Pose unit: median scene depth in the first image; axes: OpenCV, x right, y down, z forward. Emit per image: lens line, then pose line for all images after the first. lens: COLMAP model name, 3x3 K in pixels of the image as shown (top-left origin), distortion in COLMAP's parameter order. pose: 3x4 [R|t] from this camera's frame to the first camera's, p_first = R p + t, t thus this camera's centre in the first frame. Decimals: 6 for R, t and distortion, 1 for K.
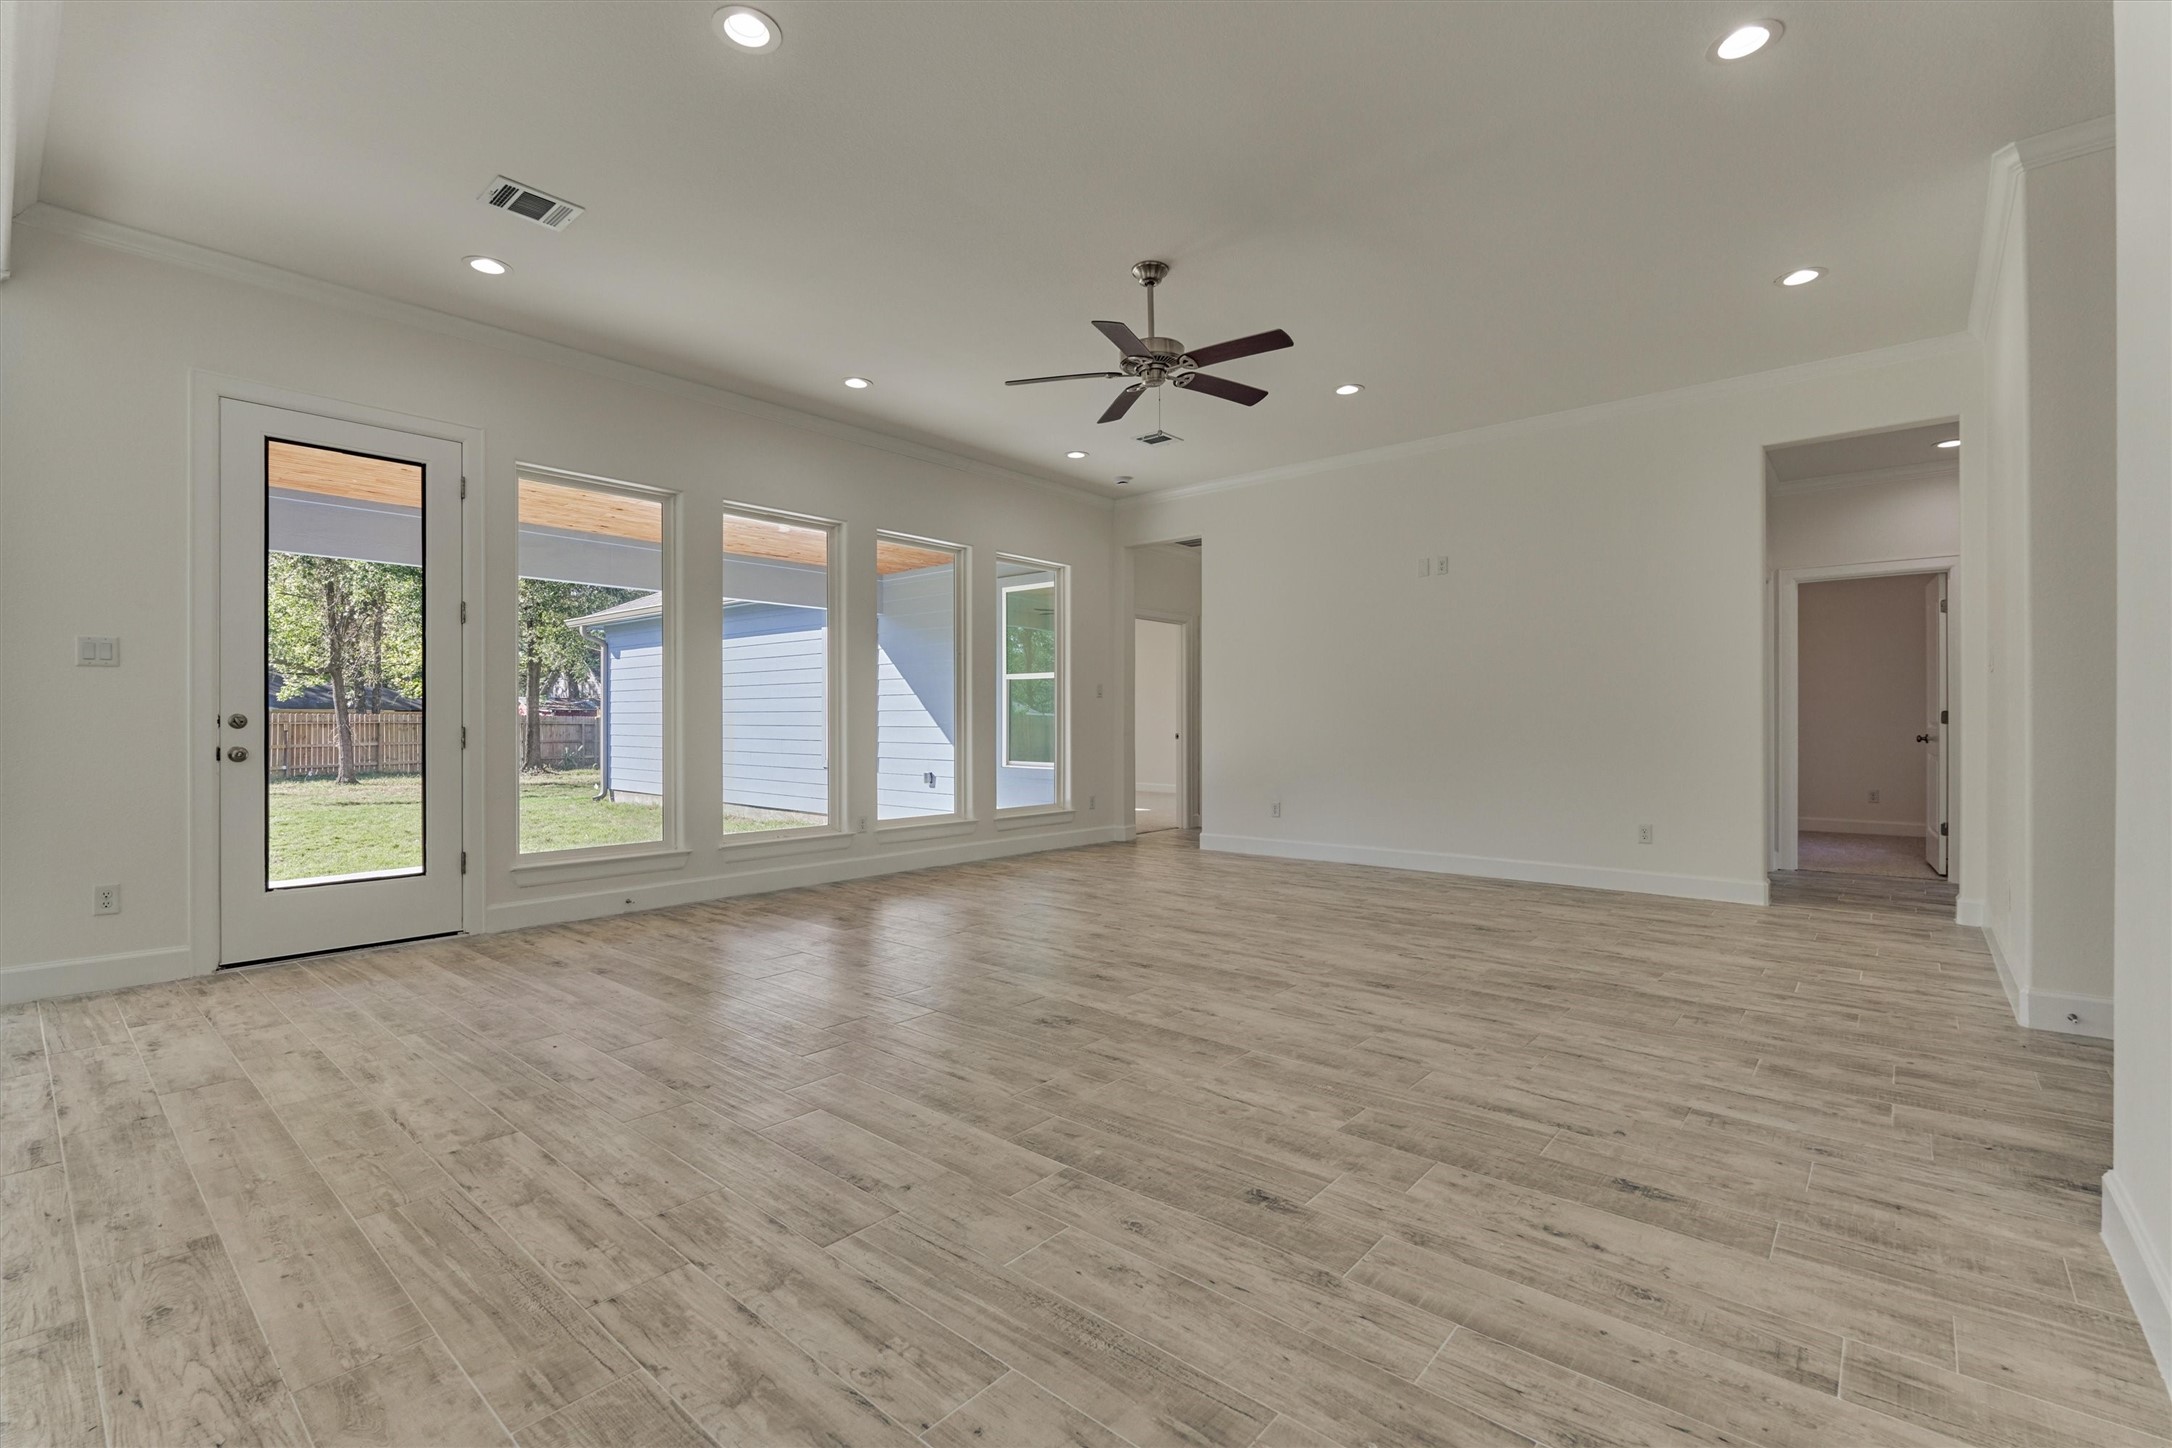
lens RADIAL K [[933.5, 0, 1086.0], [0, 933.5, 724.0], [0, 0, 1]] dist [-0.004741, -0.000249]
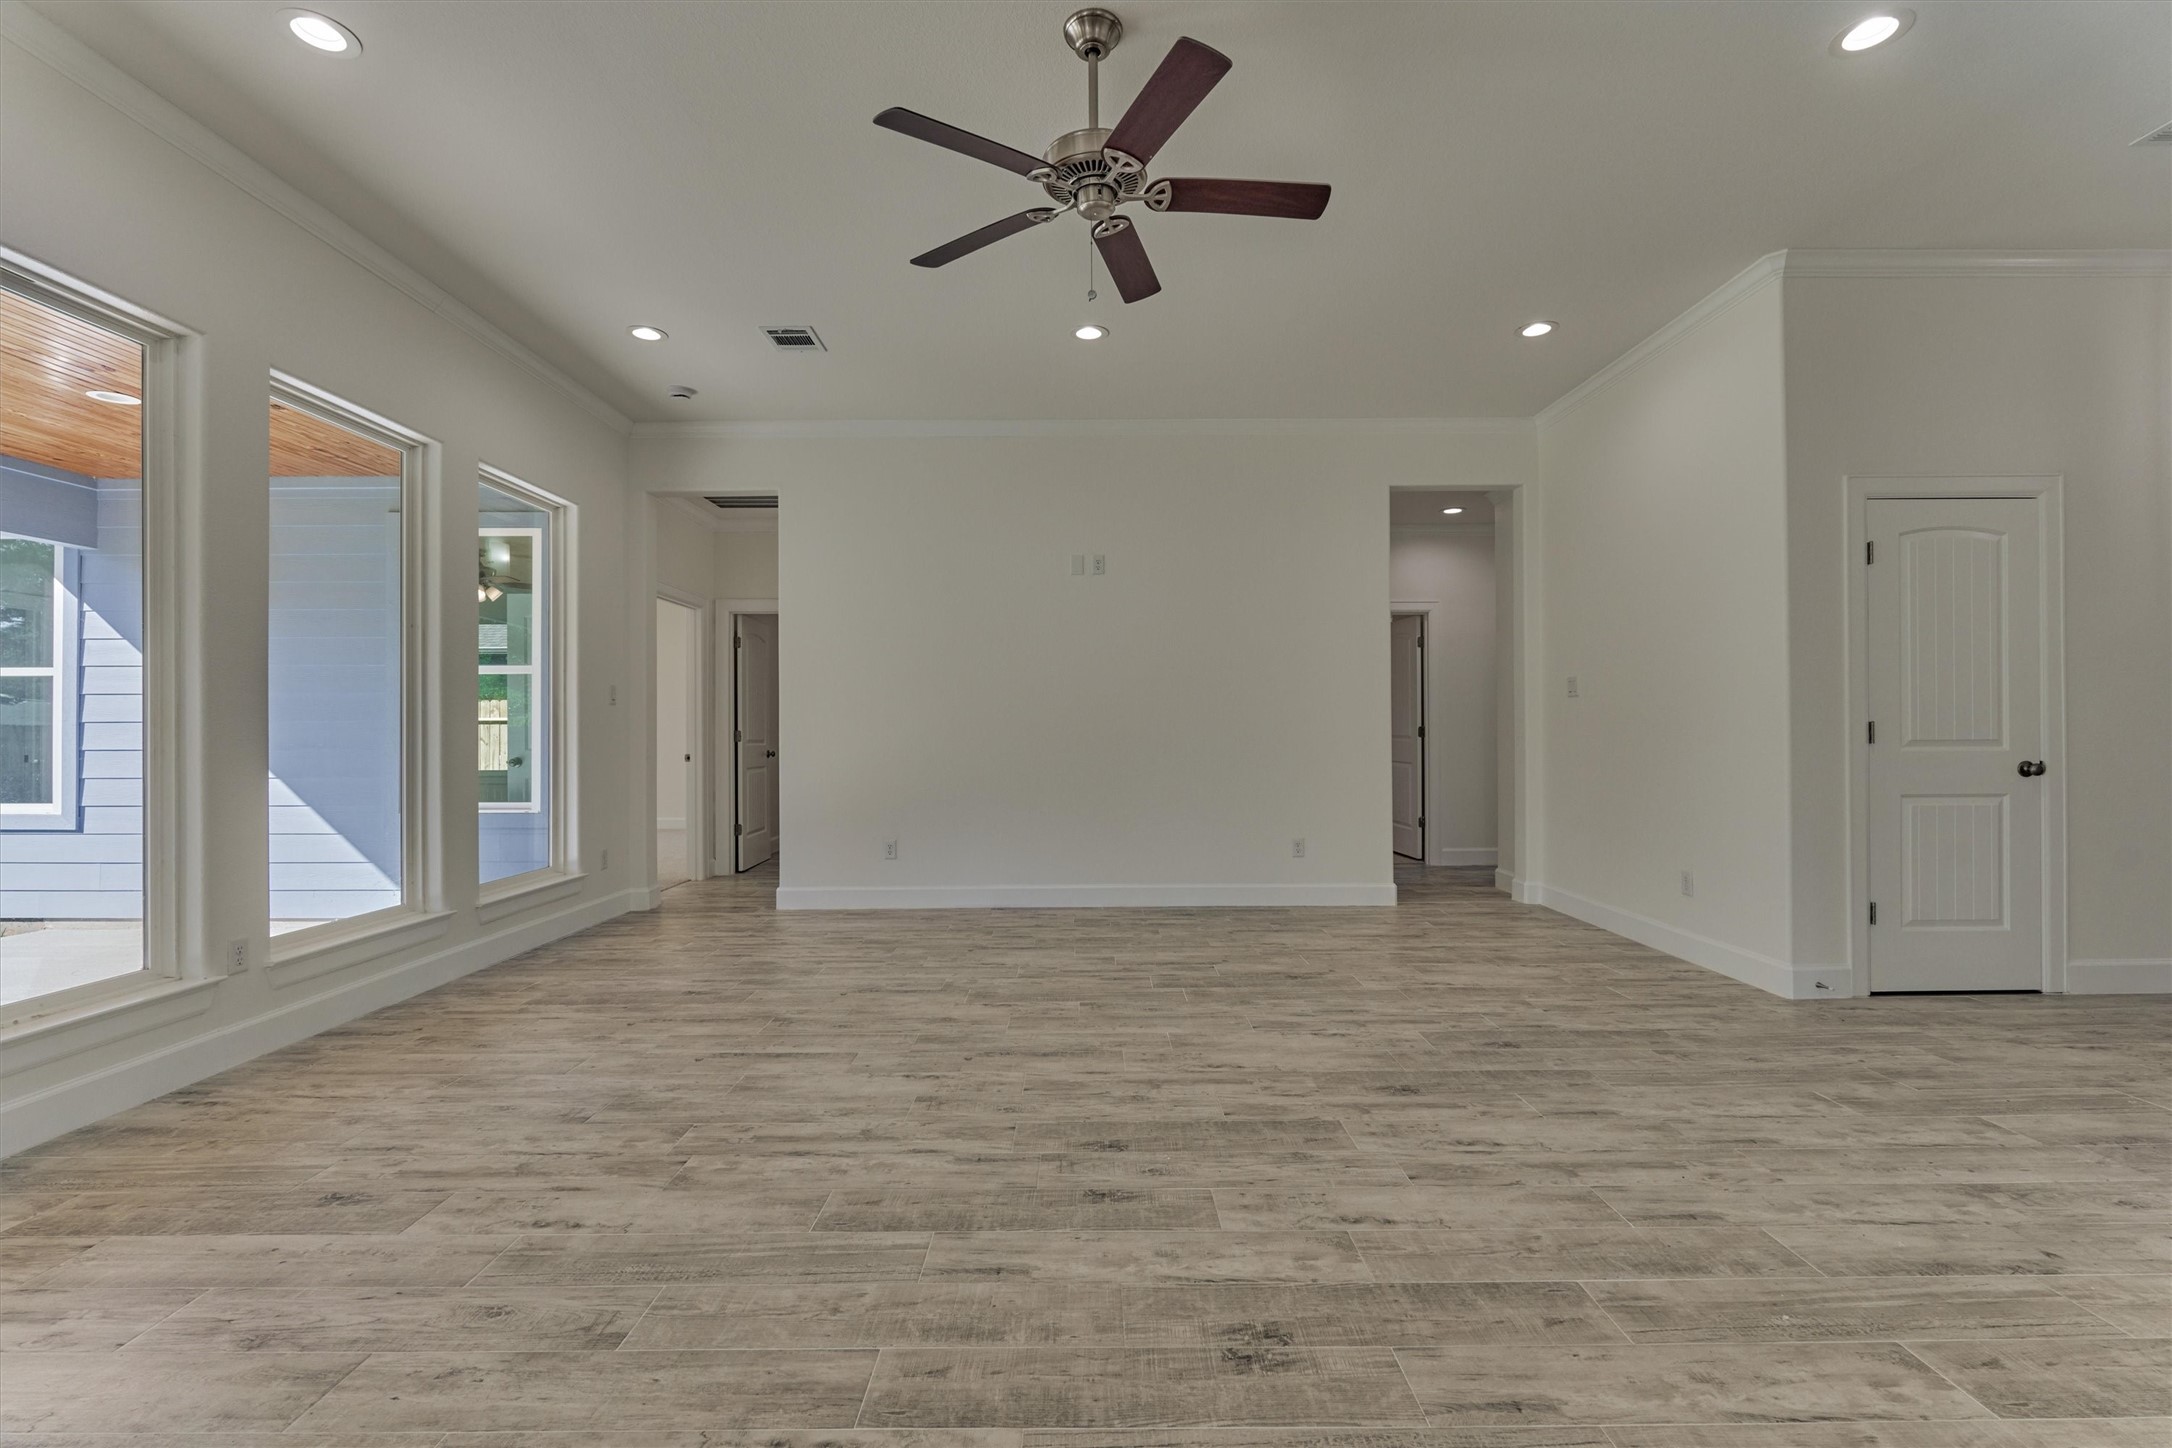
lens RADIAL K [[933.5, 0, 1086.0], [0, 933.5, 724.0], [0, 0, 1]] dist [-0.004741, -0.000249]
pose [[0.761474, 0.002280, 0.648192, -0.413668], [0.004860, 0.999946, -0.009227, -0.015899], [-0.648178, 0.010176, 0.761421, 0.639472]]
